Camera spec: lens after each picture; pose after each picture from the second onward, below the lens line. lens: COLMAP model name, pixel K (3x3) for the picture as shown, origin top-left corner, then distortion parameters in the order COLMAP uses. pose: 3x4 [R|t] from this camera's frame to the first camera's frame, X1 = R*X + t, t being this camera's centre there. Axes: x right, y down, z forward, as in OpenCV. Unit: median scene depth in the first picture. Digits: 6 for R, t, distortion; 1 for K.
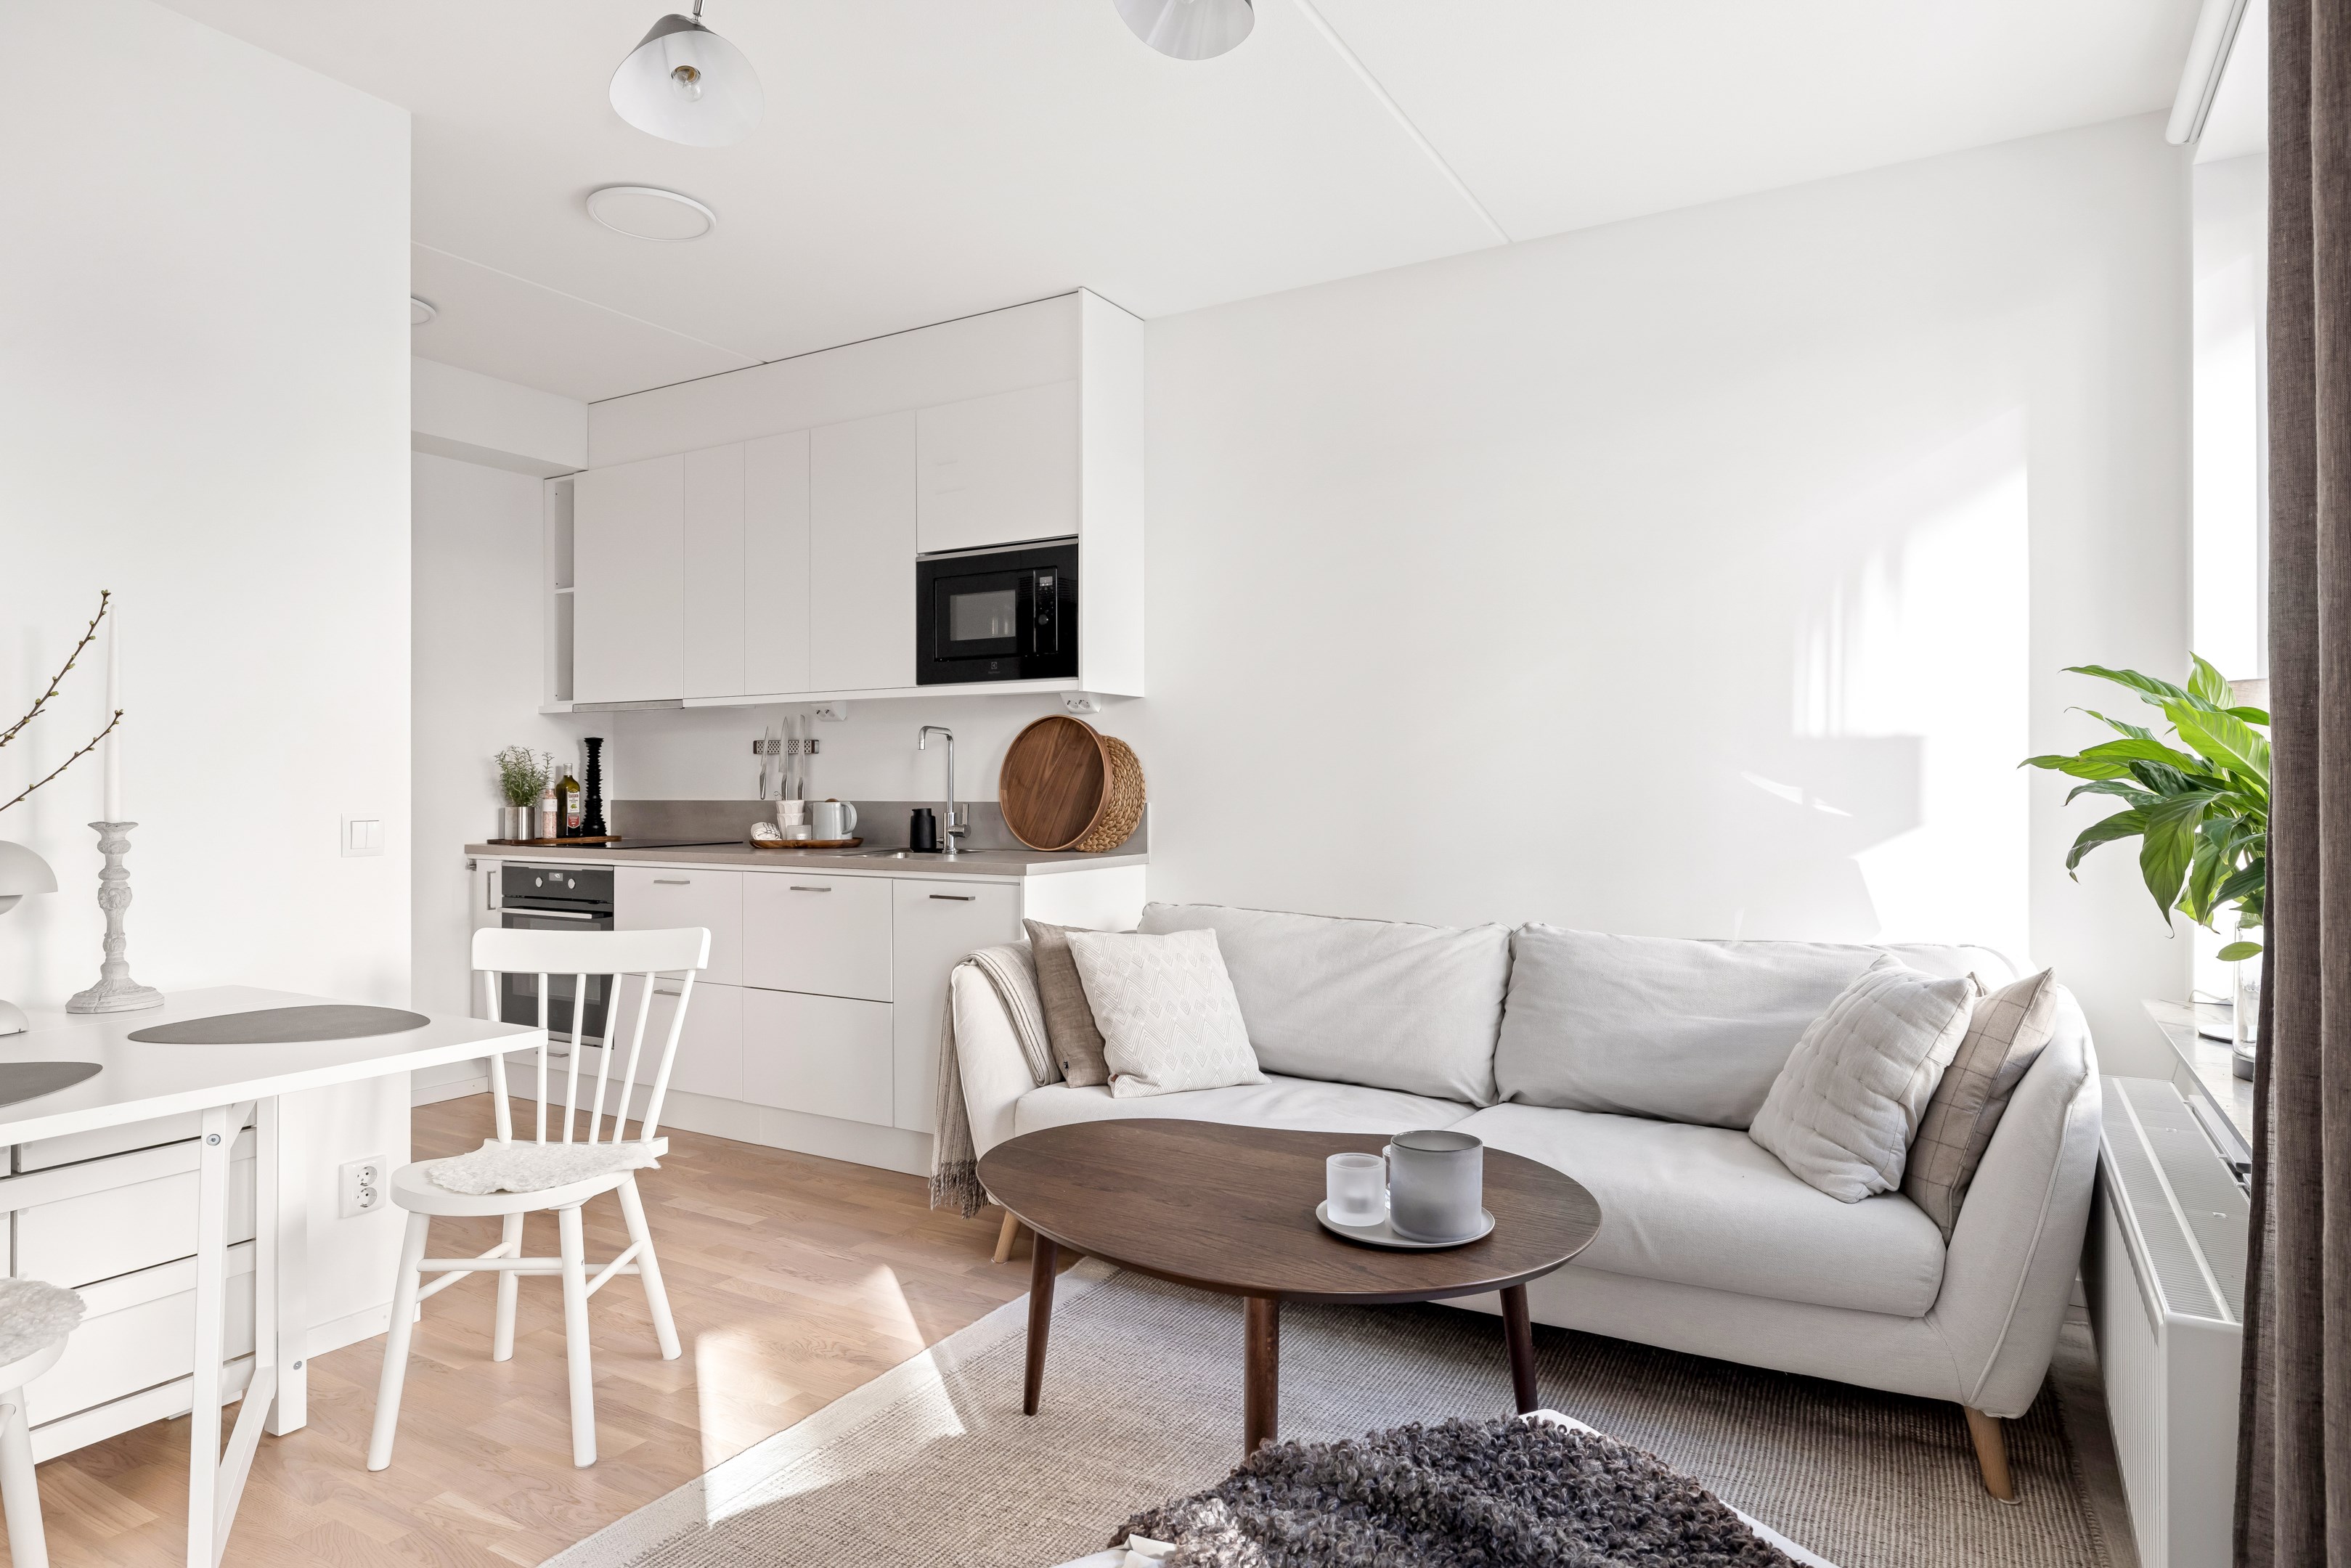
lens RADIAL K [[1350.1, 0, 1175.5], [0, 1350.1, 784.0], [0, 0, 1]] dist [-0.001580, -0.001270]
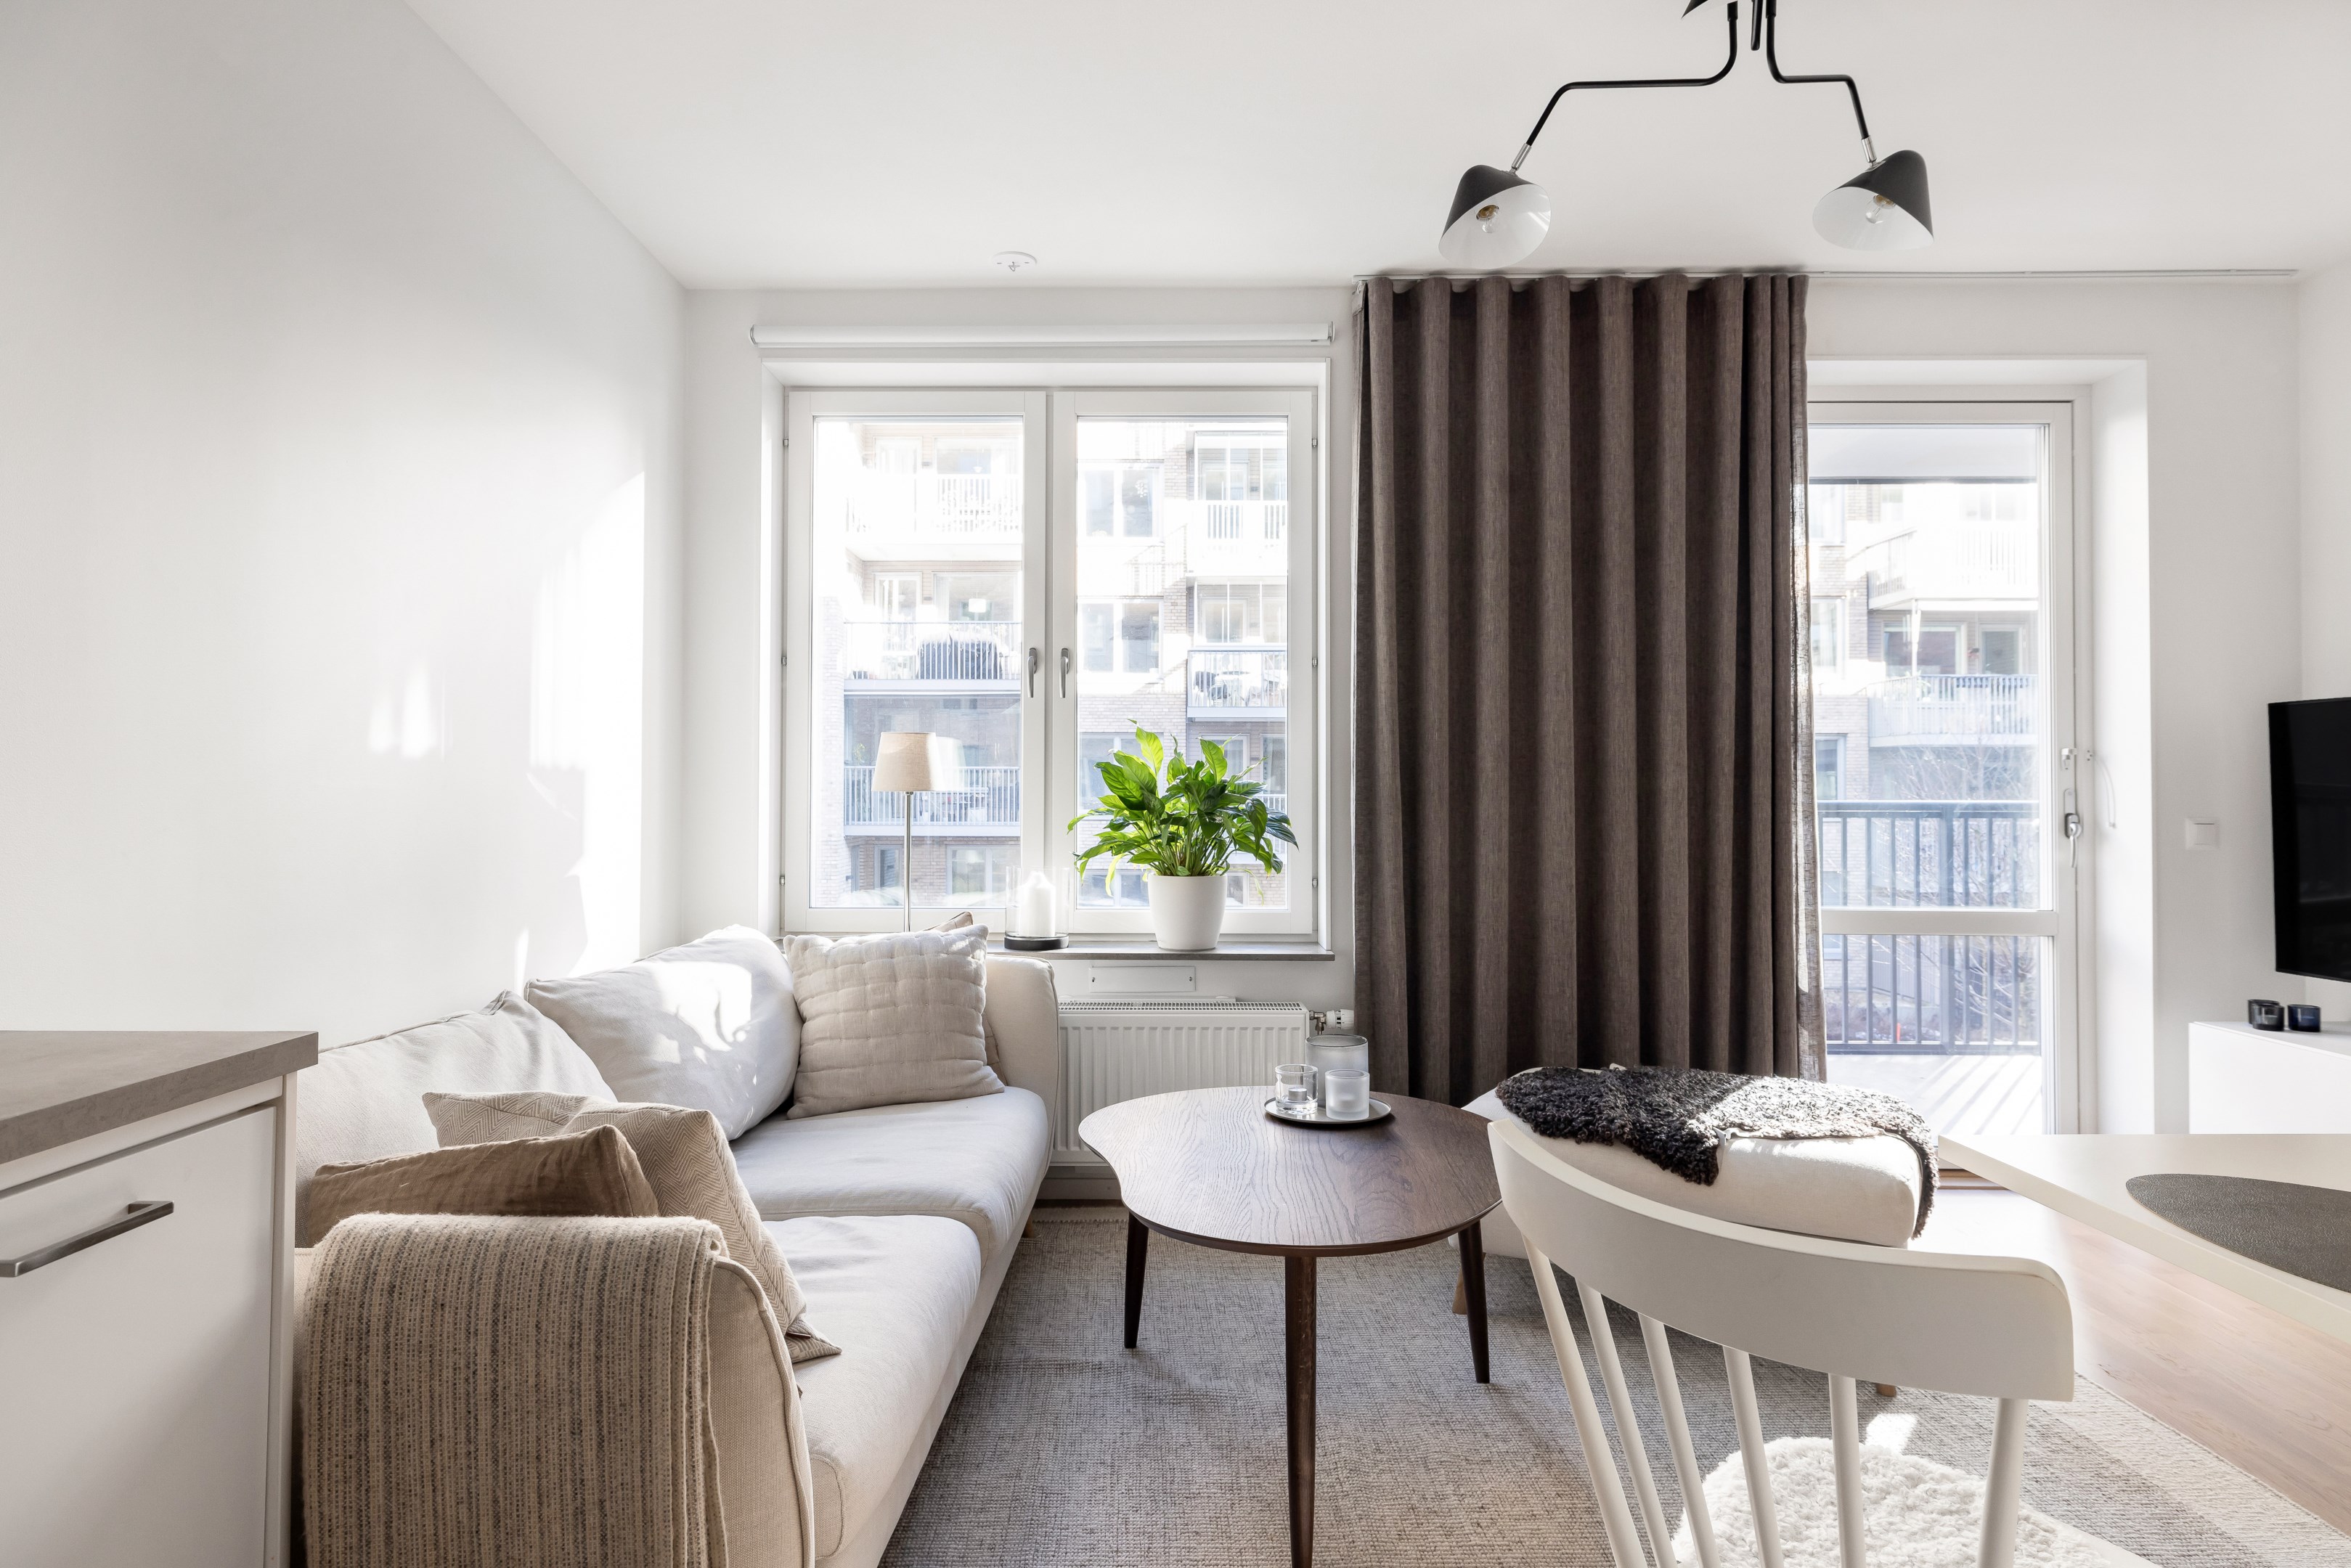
lens RADIAL K [[1327.3, 0, 1166.1], [0, 1327.3, 771.1], [0, 0, 1]] dist [0.001780, -0.000408]
pose [[-0.496251, 0.014424, 0.868059, -0.438414], [-0.000481, 0.999857, -0.016889, -0.000502], [-0.868179, -0.008799, -0.496173, 0.849421]]
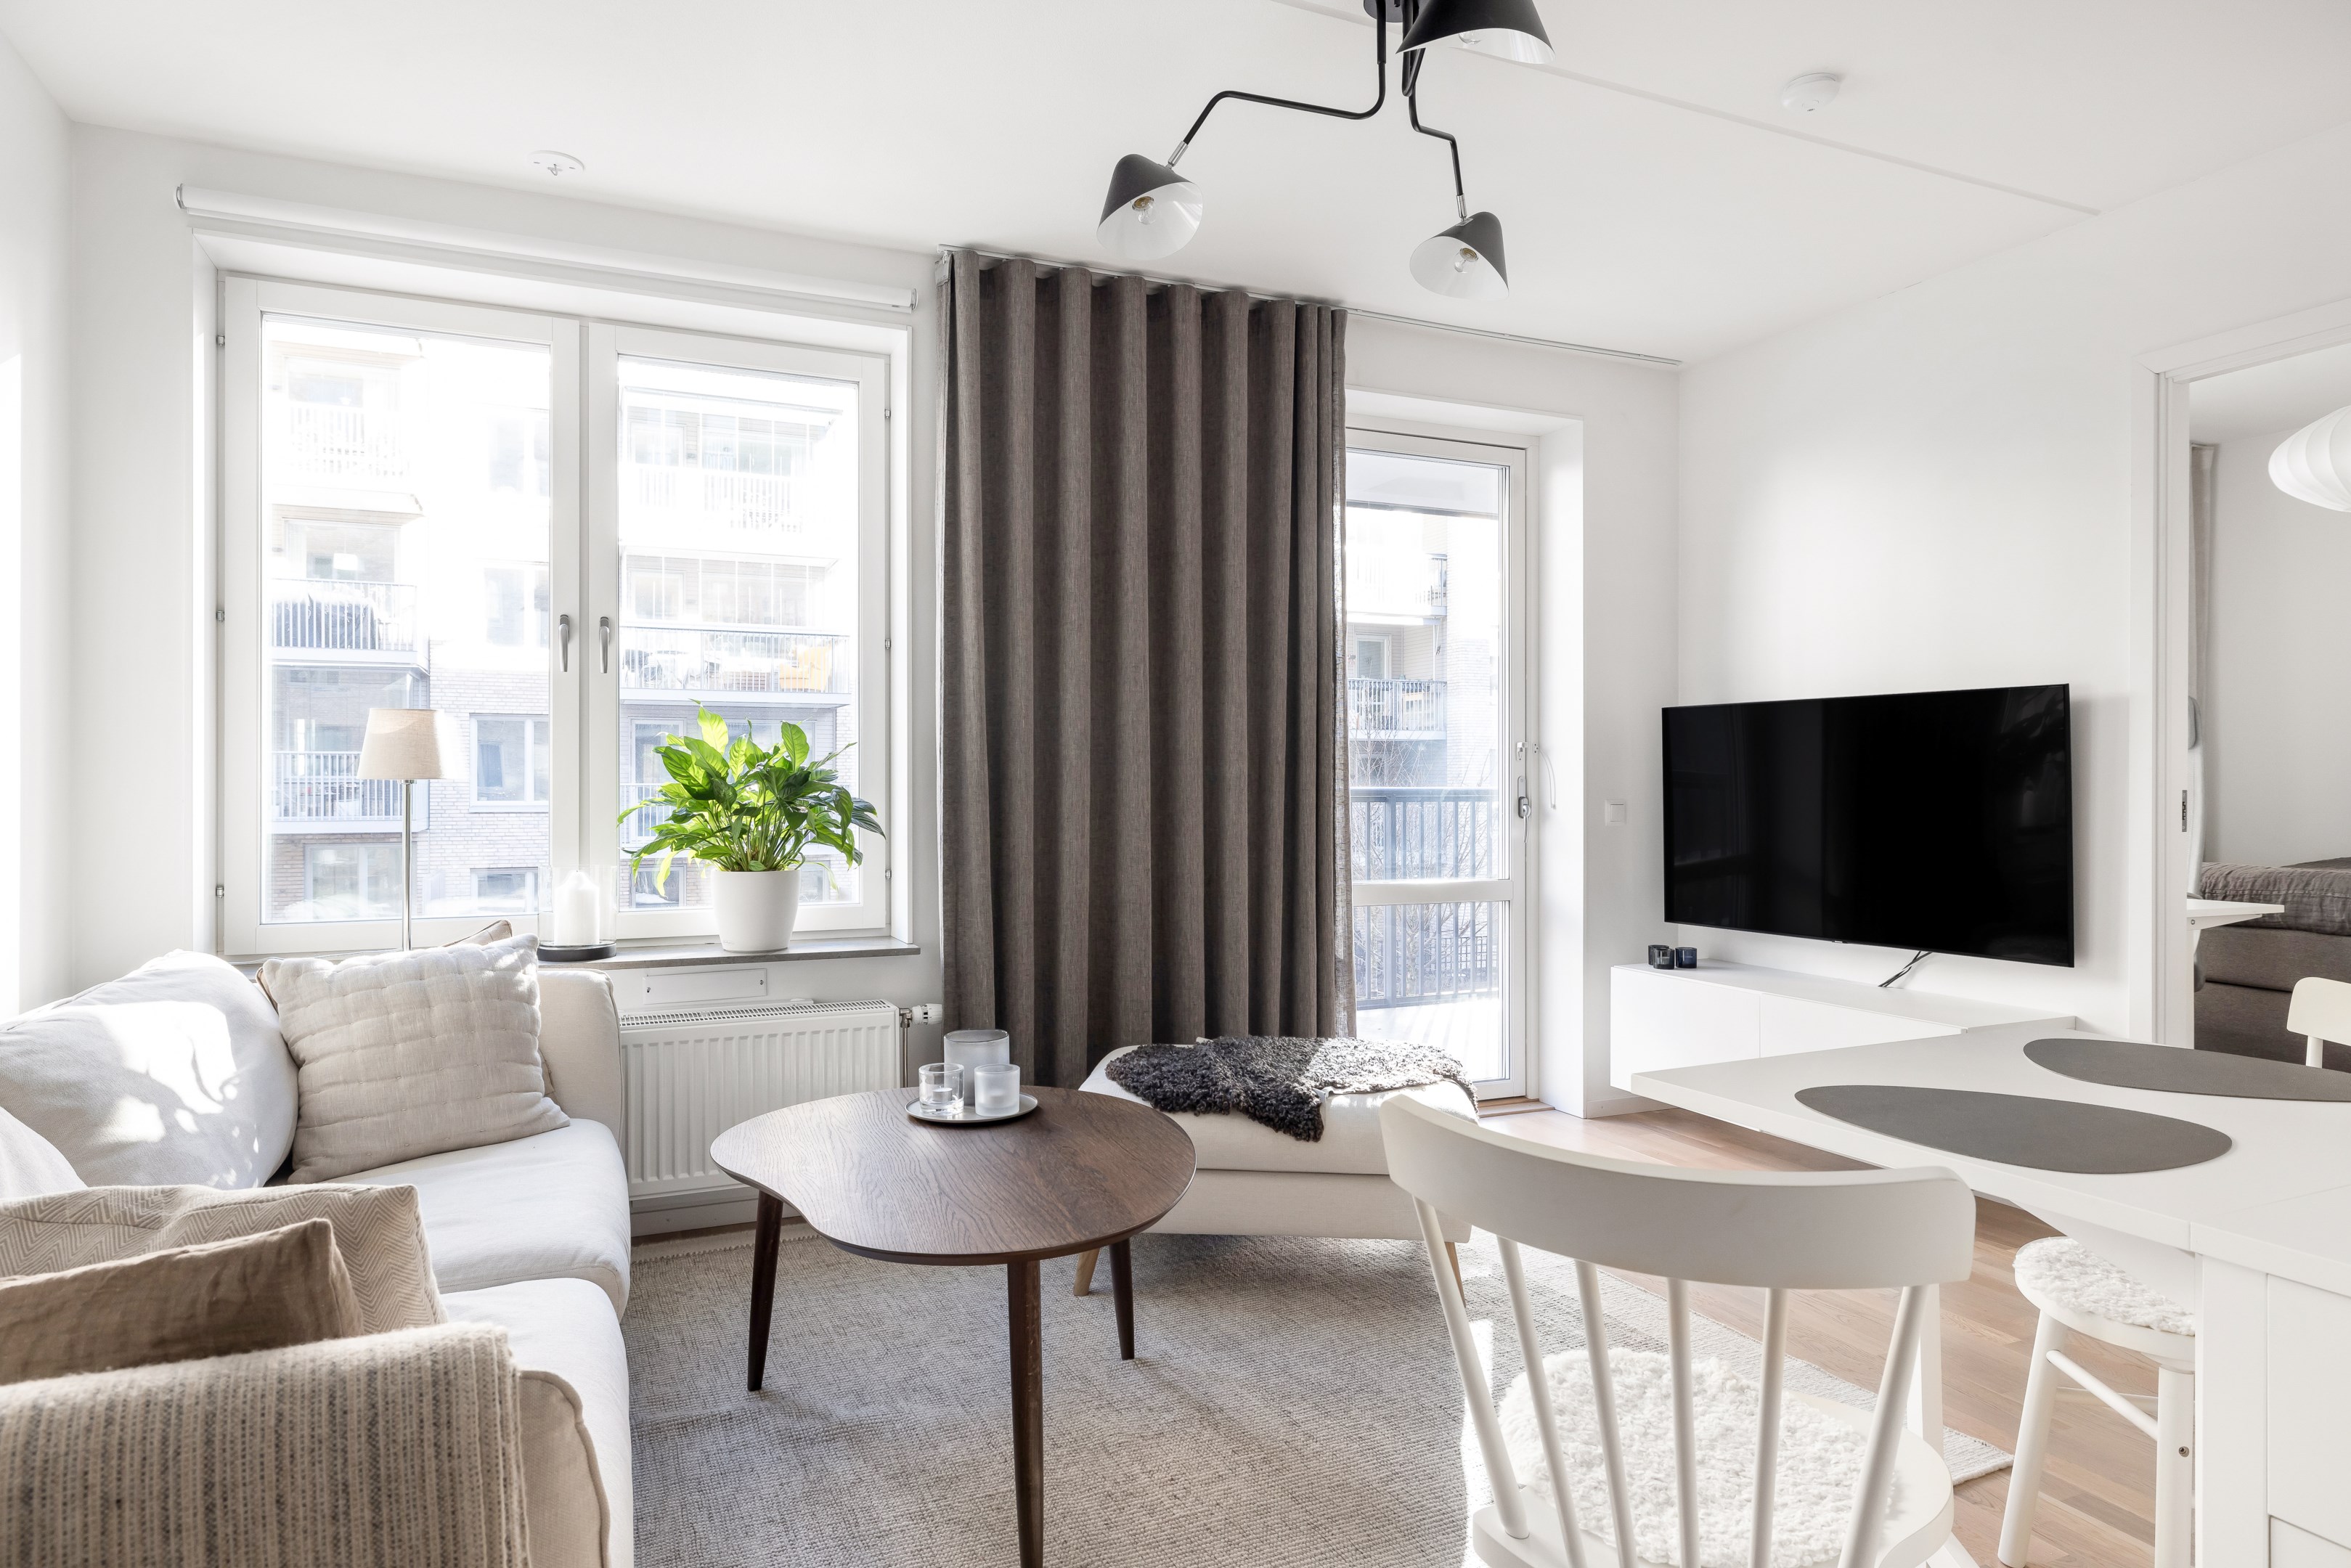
lens RADIAL K [[1335.4, 0, 1161.2], [0, 1335.4, 781.5], [0, 0, 1]] dist [0.003219, -0.001201]
pose [[-0.805232, 0.001468, 0.592957, -0.360432], [0.001637, 0.999999, -0.000253, 0.000080], [-0.592957, 0.000767, -0.805234, 0.911952]]
